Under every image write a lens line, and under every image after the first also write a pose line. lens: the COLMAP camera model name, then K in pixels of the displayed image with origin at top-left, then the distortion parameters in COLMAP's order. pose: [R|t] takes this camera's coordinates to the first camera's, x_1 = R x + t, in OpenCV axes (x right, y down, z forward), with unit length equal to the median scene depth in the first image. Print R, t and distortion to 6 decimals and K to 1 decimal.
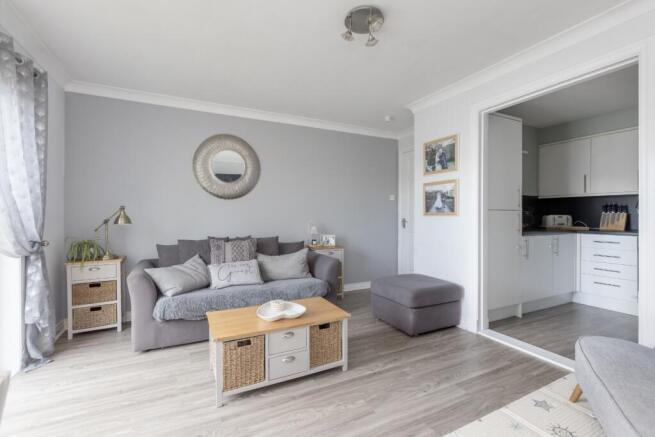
lens RADIAL K [[296.0, 0, 327.5], [0, 296.0, 218.5], [0, 0, 1]] dist [-0.003343, -0.000401]
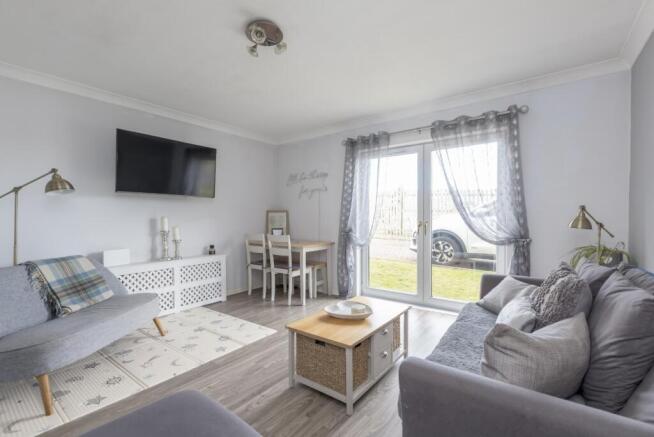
lens RADIAL K [[295.5, 0, 327.0], [0, 295.5, 218.5], [0, 0, 1]] dist [-0.003343, -0.000401]
pose [[-0.894810, 0.005613, -0.446412, 0.277708], [-0.000325, 0.999913, 0.013224, -0.018947], [0.446447, 0.011978, -0.894730, 1.398710]]
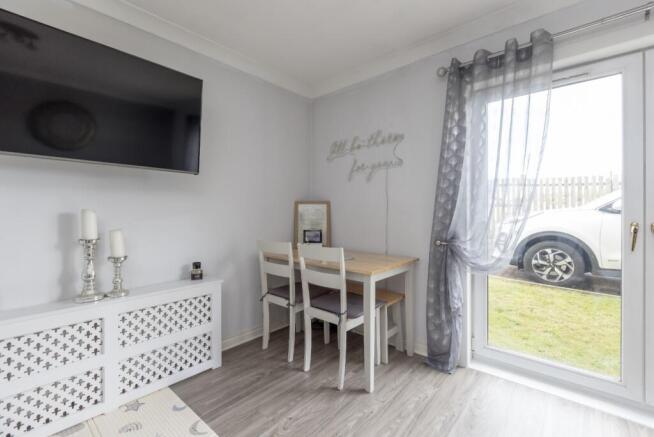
lens RADIAL K [[288.6, 0, 326.5], [0, 288.6, 207.2], [0, 0, 1]] dist [-0.003399, -0.000555]
pose [[-0.927525, -0.007474, -0.373688, 0.112309], [-0.004694, 0.999954, -0.008348, -0.010928], [0.373733, -0.005989, -0.927517, 0.725513]]
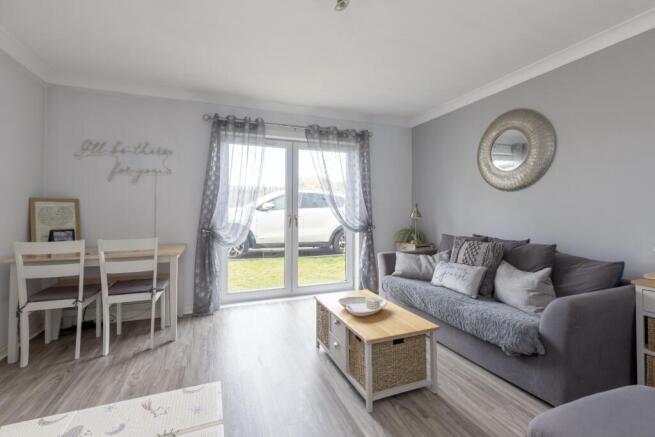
lens RADIAL K [[289.1, 0, 327.0], [0, 289.1, 207.2], [0, 0, 1]] dist [-0.003399, -0.000555]
pose [[-0.091059, -0.013094, -0.995759, 0.623512], [-0.008310, 0.999889, -0.012388, -0.009670], [0.995811, 0.007147, -0.091157, 0.712883]]
